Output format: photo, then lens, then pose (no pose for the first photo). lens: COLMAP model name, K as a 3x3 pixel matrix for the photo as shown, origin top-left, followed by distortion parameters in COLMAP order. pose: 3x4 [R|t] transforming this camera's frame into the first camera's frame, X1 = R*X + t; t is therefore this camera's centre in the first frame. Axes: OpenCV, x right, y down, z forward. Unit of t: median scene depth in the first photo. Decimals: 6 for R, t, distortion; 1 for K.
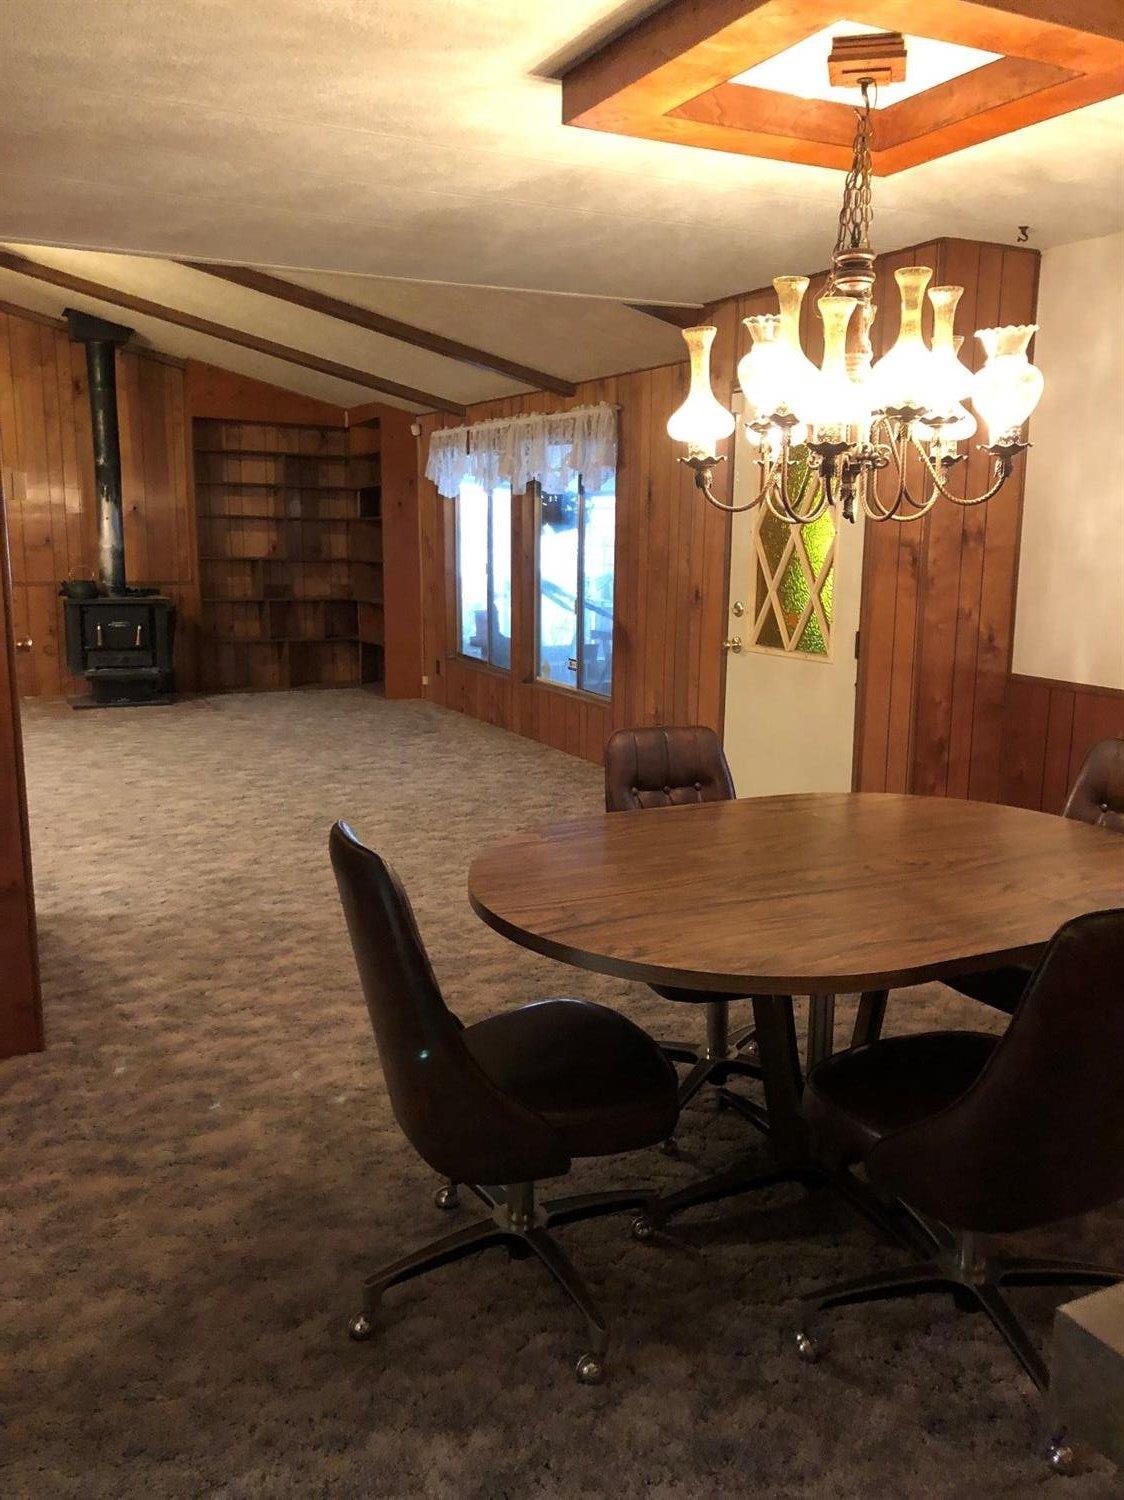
lens RADIAL K [[1219.2, 0, 557.3], [0, 1219.2, 737.1], [0, 0, 1]] dist [0.041110, -0.047107]
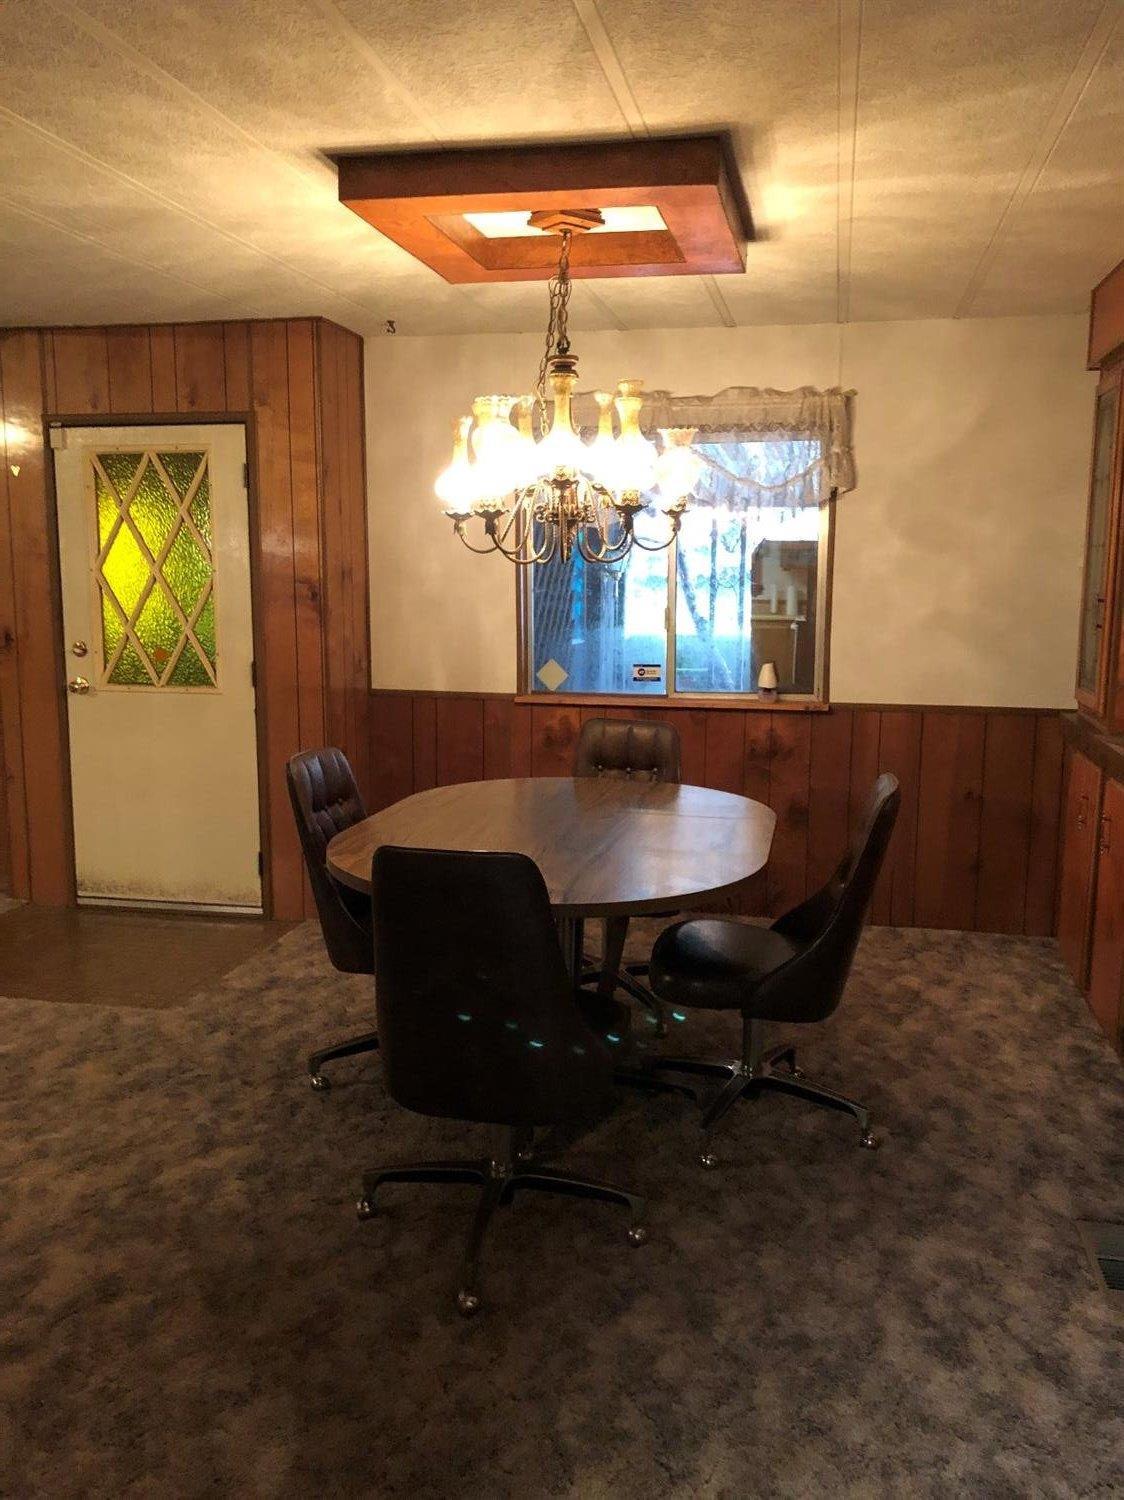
lens RADIAL K [[1219.2, 0, 571.2], [0, 1219.2, 764.5], [0, 0, 1]] dist [0.041110, -0.047107]
pose [[0.626771, -0.128216, 0.768582, -0.377677], [0.131500, 0.989627, 0.057854, -0.019516], [-0.768027, 0.064807, 0.637130, 0.087706]]
